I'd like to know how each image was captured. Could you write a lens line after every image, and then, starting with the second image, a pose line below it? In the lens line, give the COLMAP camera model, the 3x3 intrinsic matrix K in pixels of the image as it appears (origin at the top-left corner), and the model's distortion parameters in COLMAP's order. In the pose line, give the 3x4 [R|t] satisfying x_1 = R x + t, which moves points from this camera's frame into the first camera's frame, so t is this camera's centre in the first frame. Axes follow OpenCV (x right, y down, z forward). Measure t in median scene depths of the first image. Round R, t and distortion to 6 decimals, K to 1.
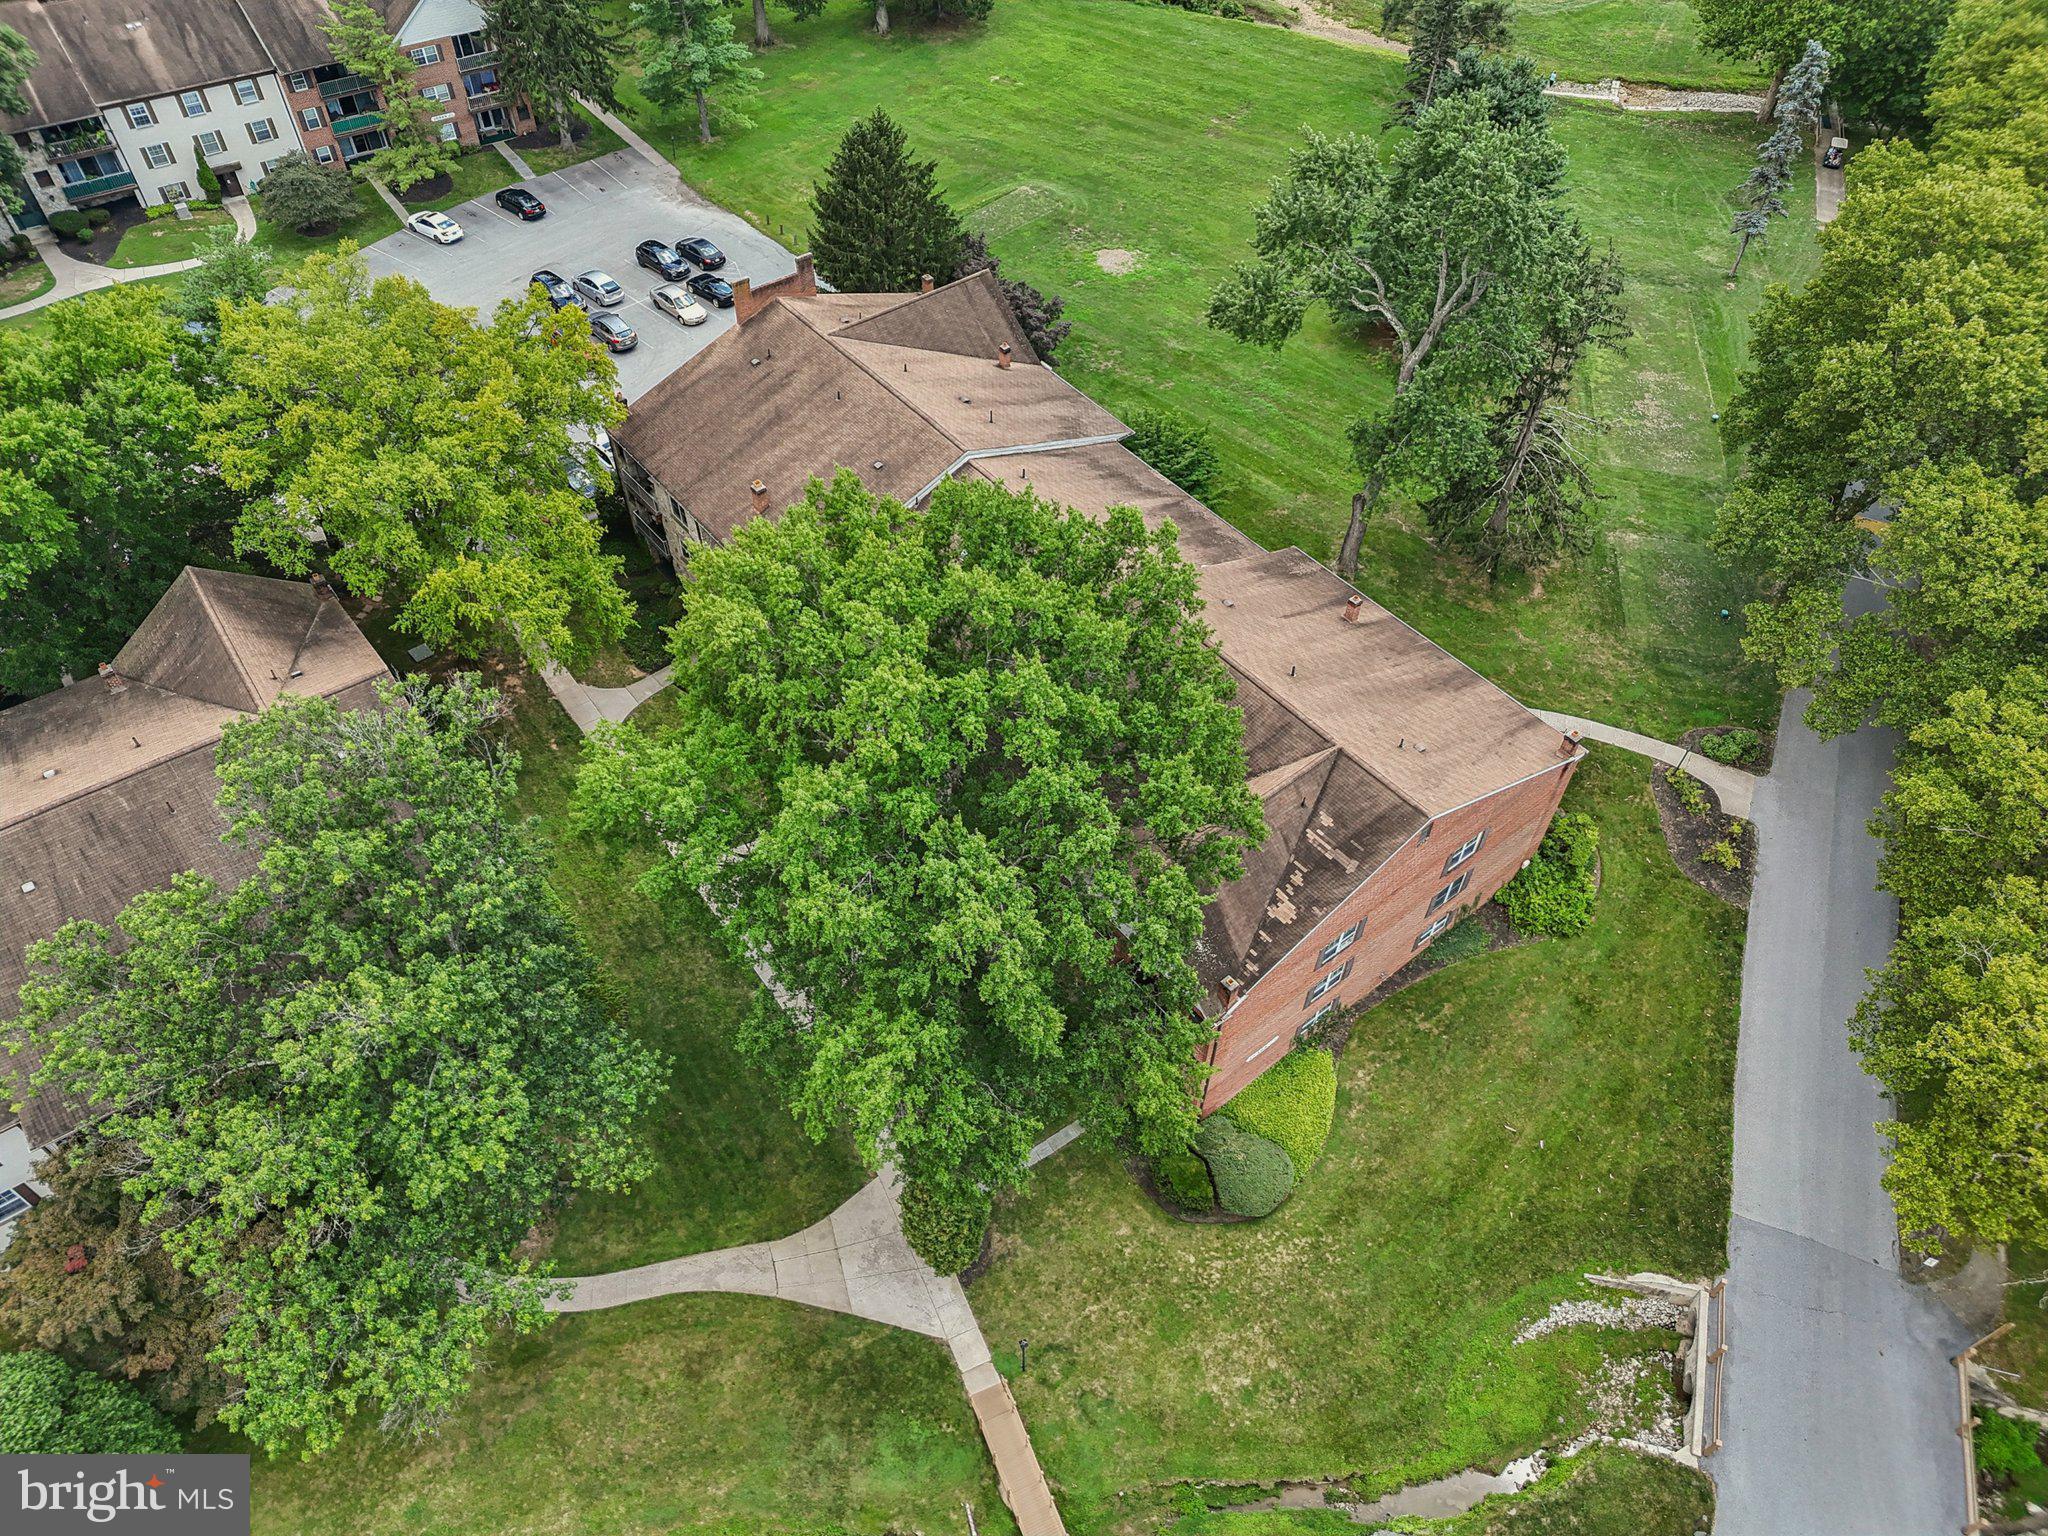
lens RADIAL K [[1428.4, 0, 1032.2], [0, 1428.4, 760.2], [0, 0, 1]] dist [0.051498, -0.035694]
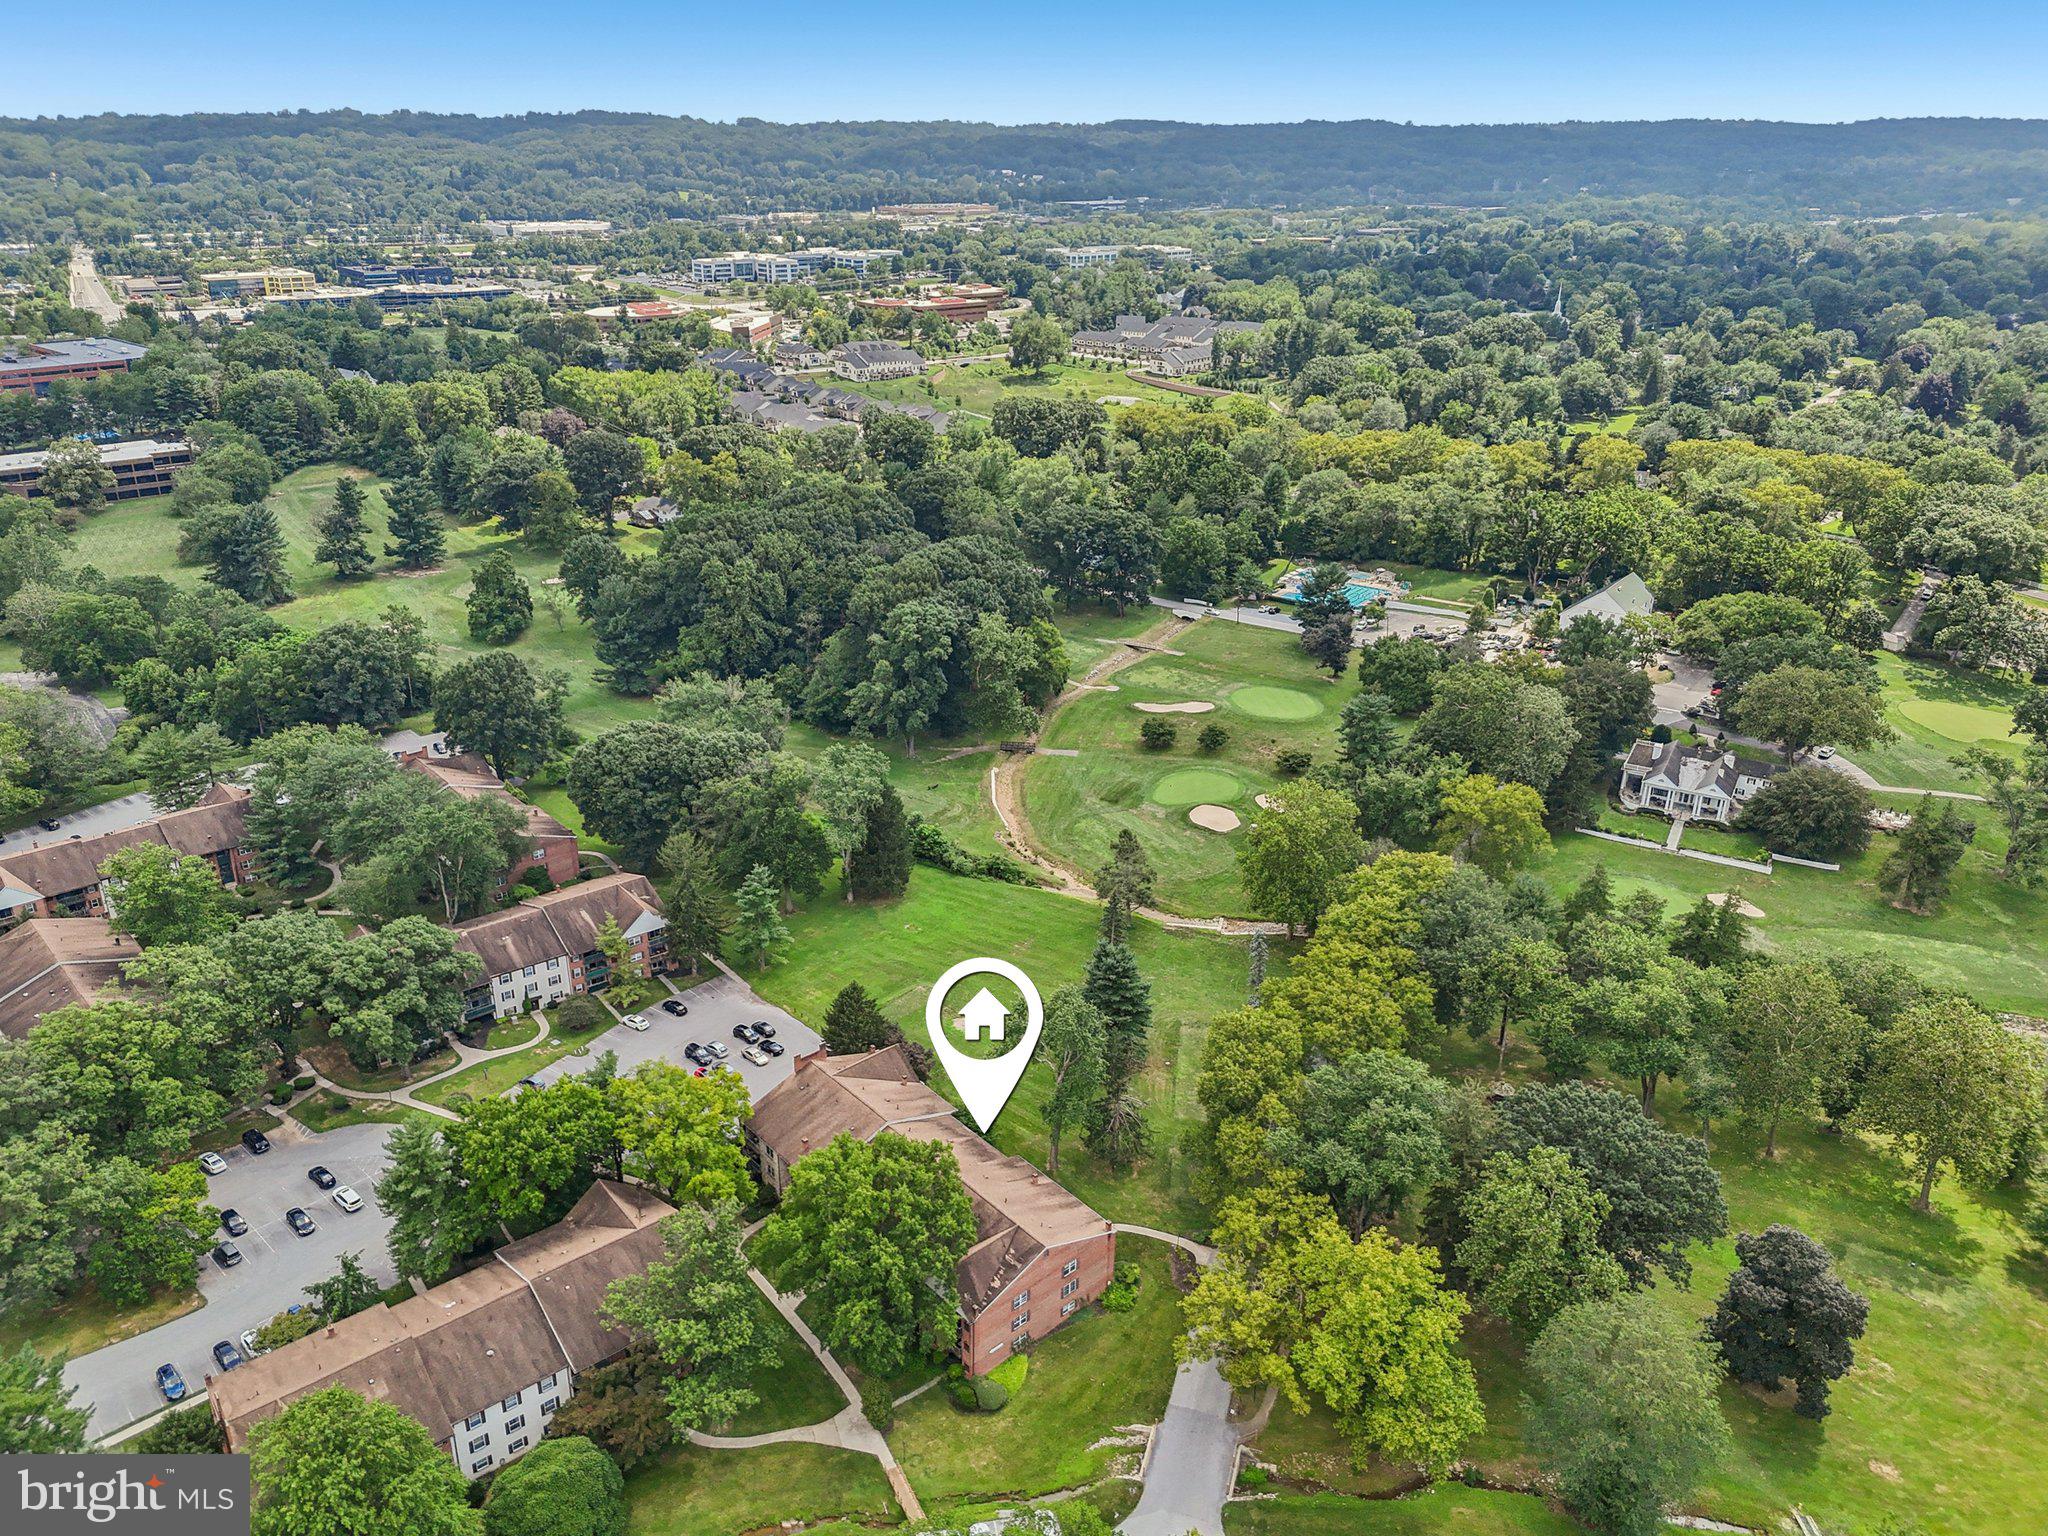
lens RADIAL K [[1428.4, 0, 1016.8], [0, 1428.4, 706.6], [0, 0, 1]] dist [0.051498, -0.035694]
pose [[0.998955, -0.026511, 0.037219, 0.121040], [0.040817, 0.883881, -0.465927, 0.368931], [-0.020545, 0.466960, 0.884040, -1.797754]]
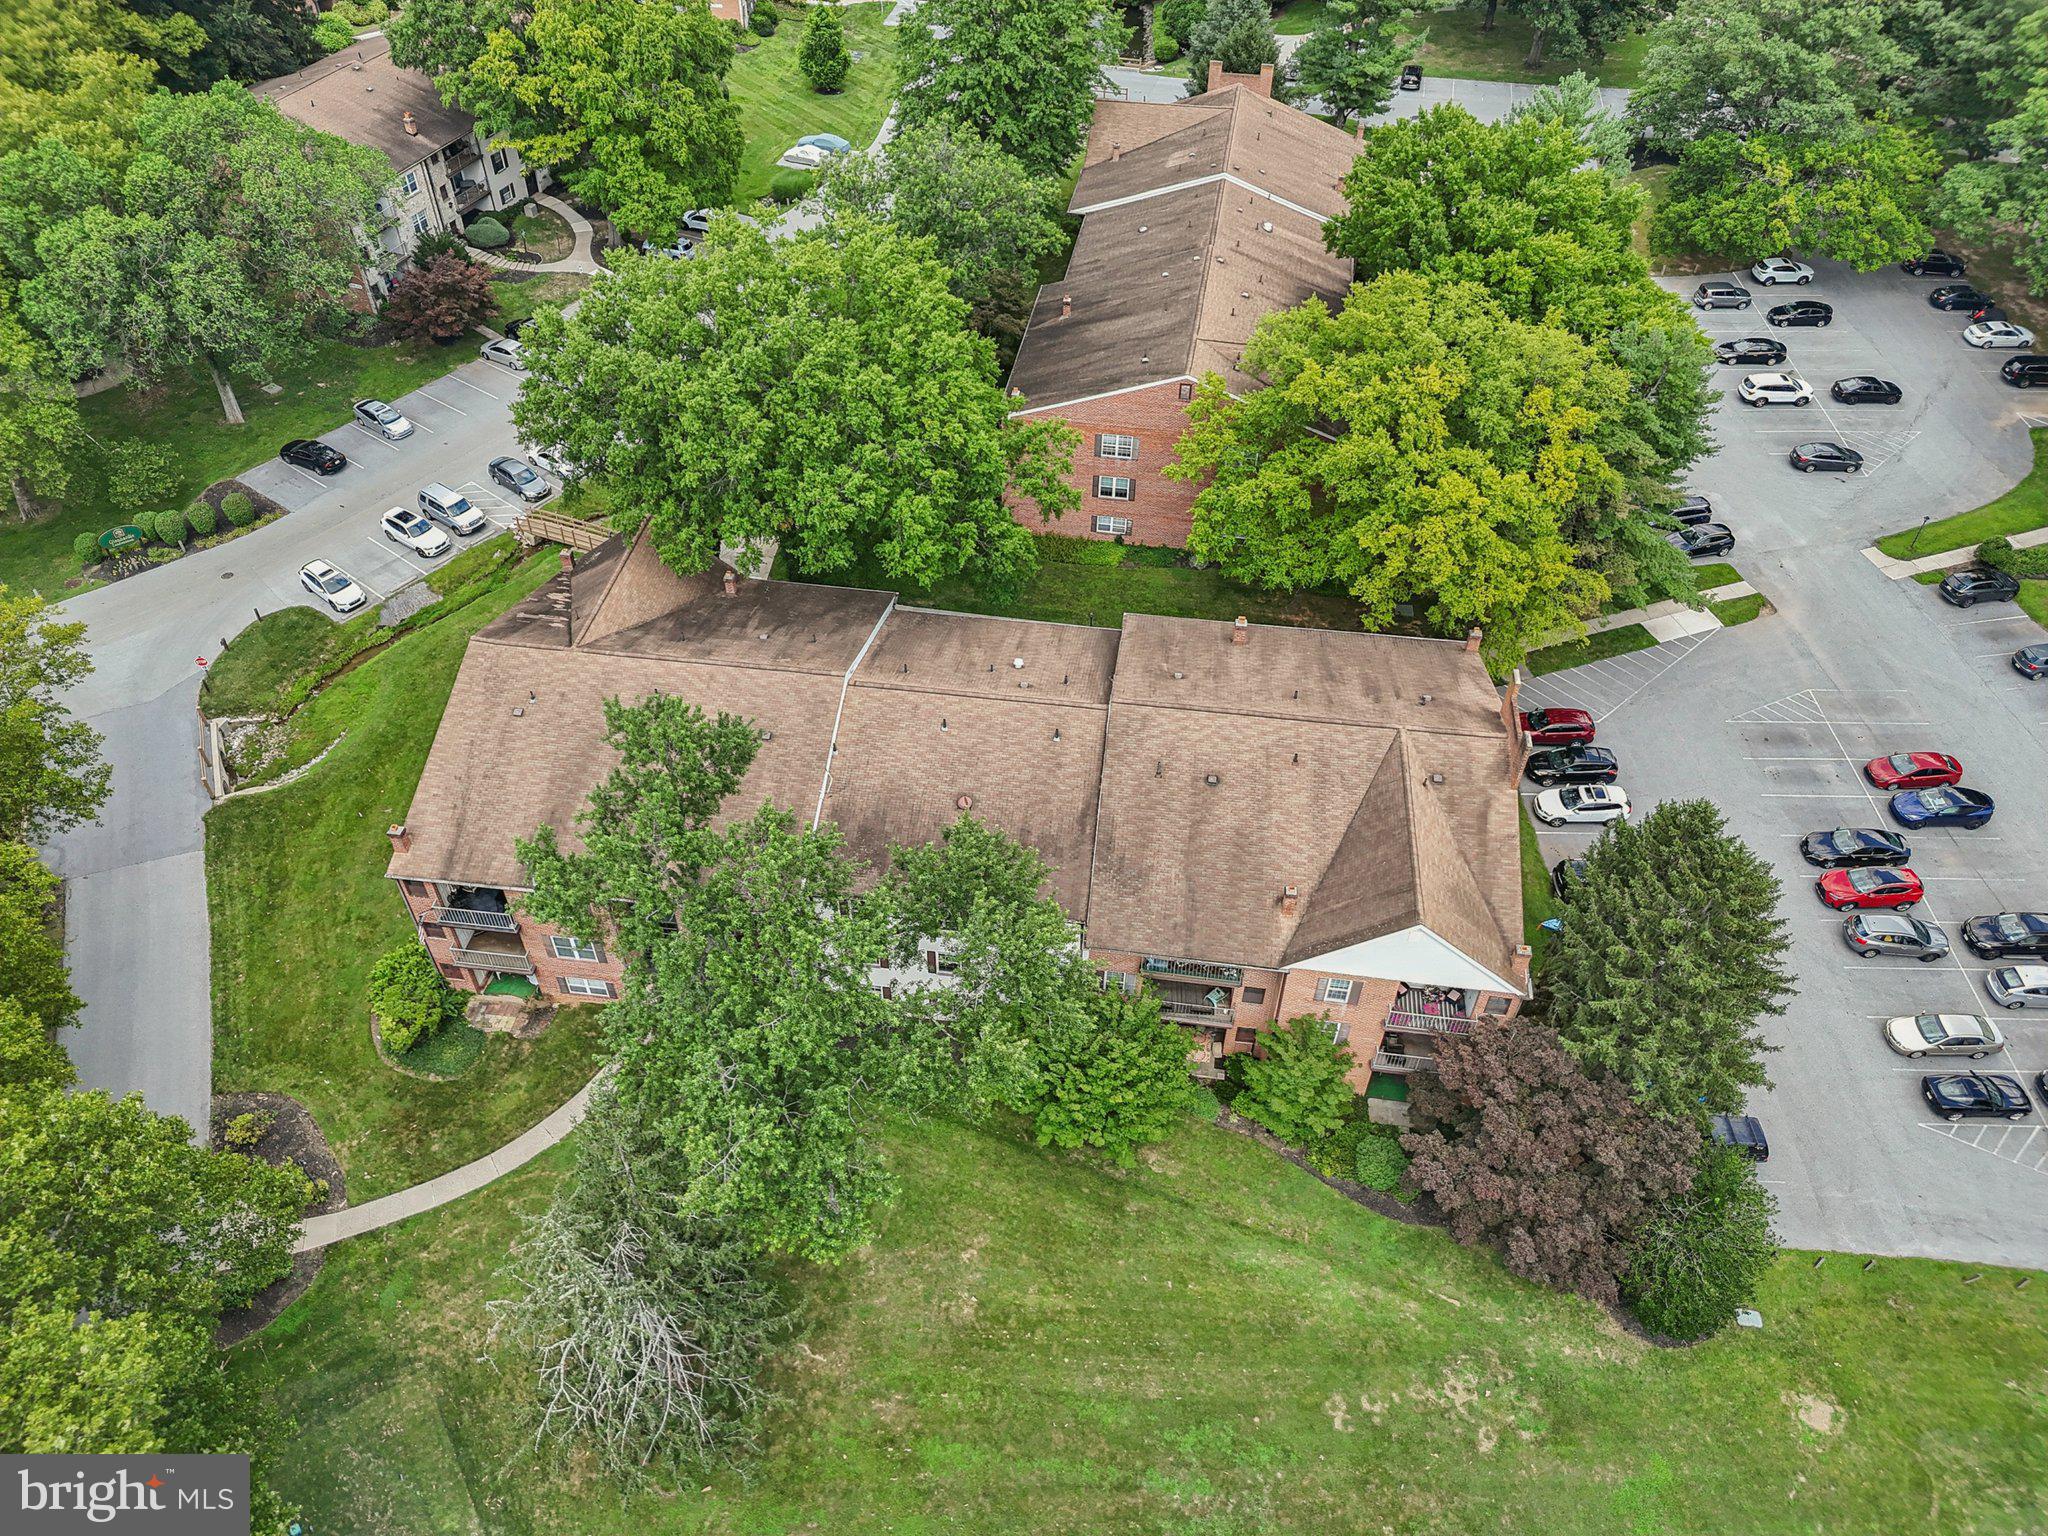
lens RADIAL K [[1428.4, 0, 1039.5], [0, 1428.4, 774.2], [0, 0, 1]] dist [0.051498, -0.035694]
pose [[-0.714411, 0.477113, -0.511840, 0.522957], [-0.536495, 0.096110, 0.838413, -1.041818], [0.449210, 0.873571, 0.187307, 0.936653]]
